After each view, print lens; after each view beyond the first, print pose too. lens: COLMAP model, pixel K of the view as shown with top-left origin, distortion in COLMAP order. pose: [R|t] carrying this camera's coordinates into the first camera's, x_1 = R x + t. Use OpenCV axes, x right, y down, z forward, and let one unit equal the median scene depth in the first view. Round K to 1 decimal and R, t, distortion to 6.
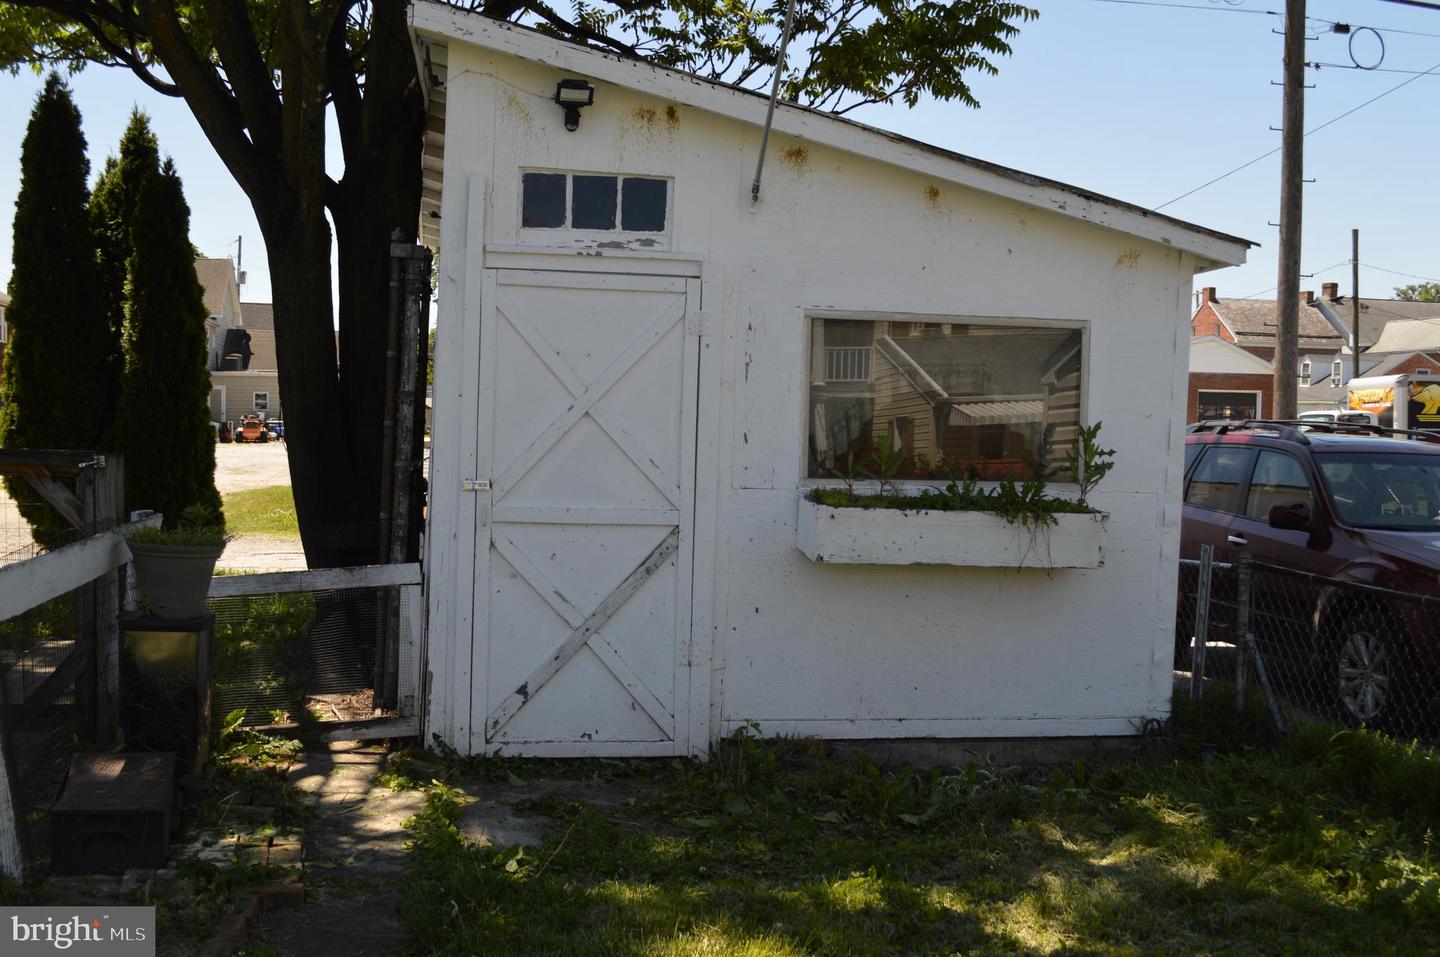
lens RADIAL K [[1603.1, 0, 721.8], [0, 1603.1, 477.9], [0, 0, 1]] dist [-0.025483, 0.000000]
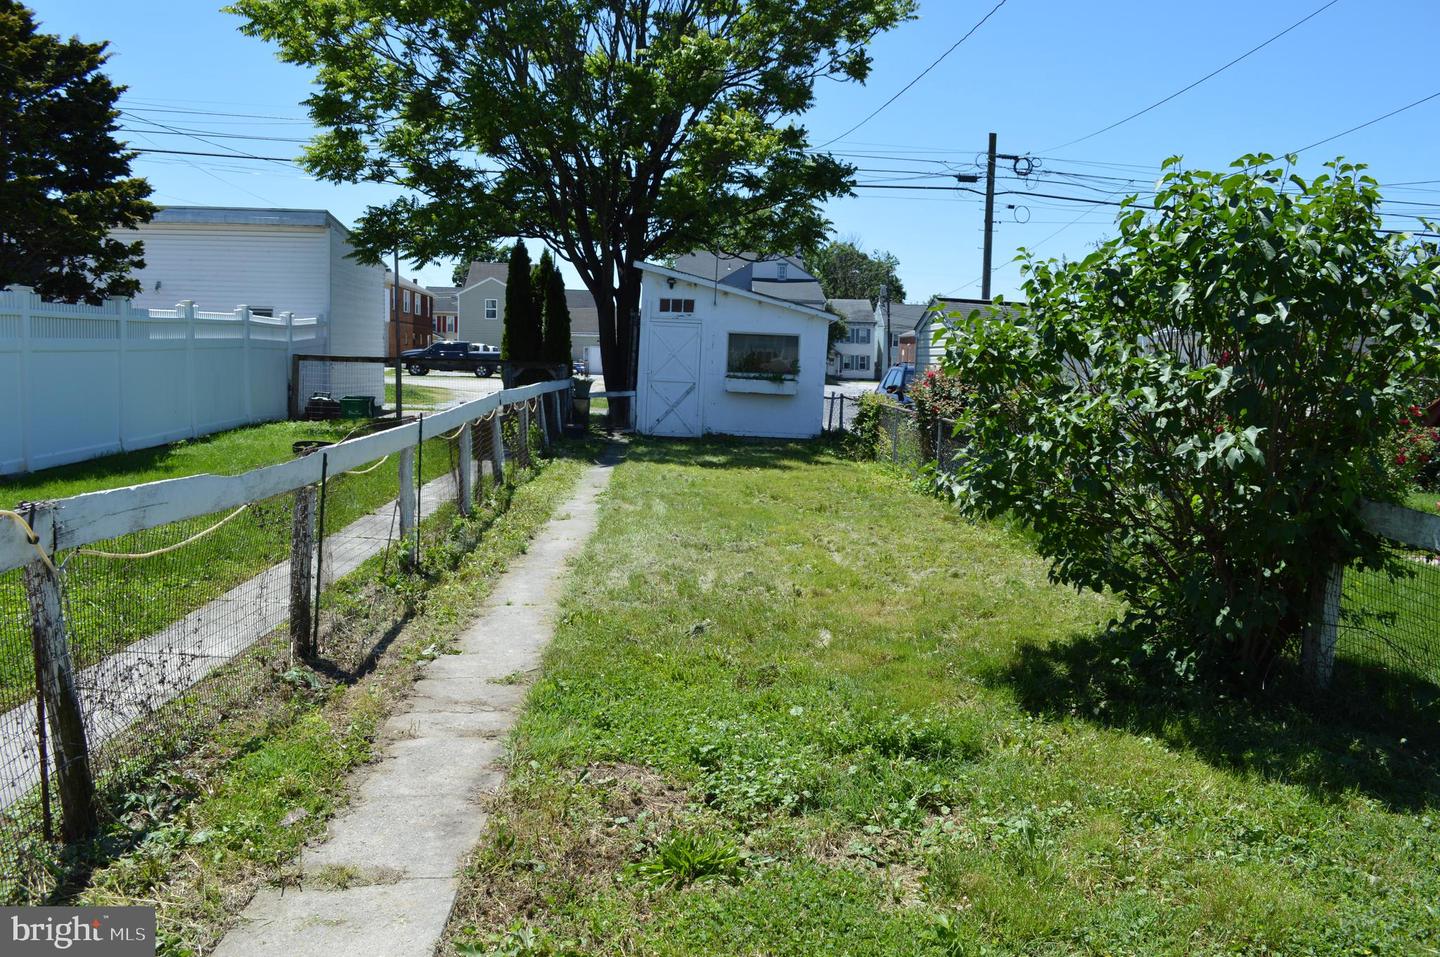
lens RADIAL K [[1156.1, 0, 716.8], [0, 1156.1, 488.3], [0, 0, 1]] dist [-0.086195, 0.010501]
pose [[0.989527, 0.026914, -0.141816, 0.465859], [-0.017275, 0.997483, 0.068767, 0.096558], [0.143310, -0.065597, 0.987502, -2.008167]]
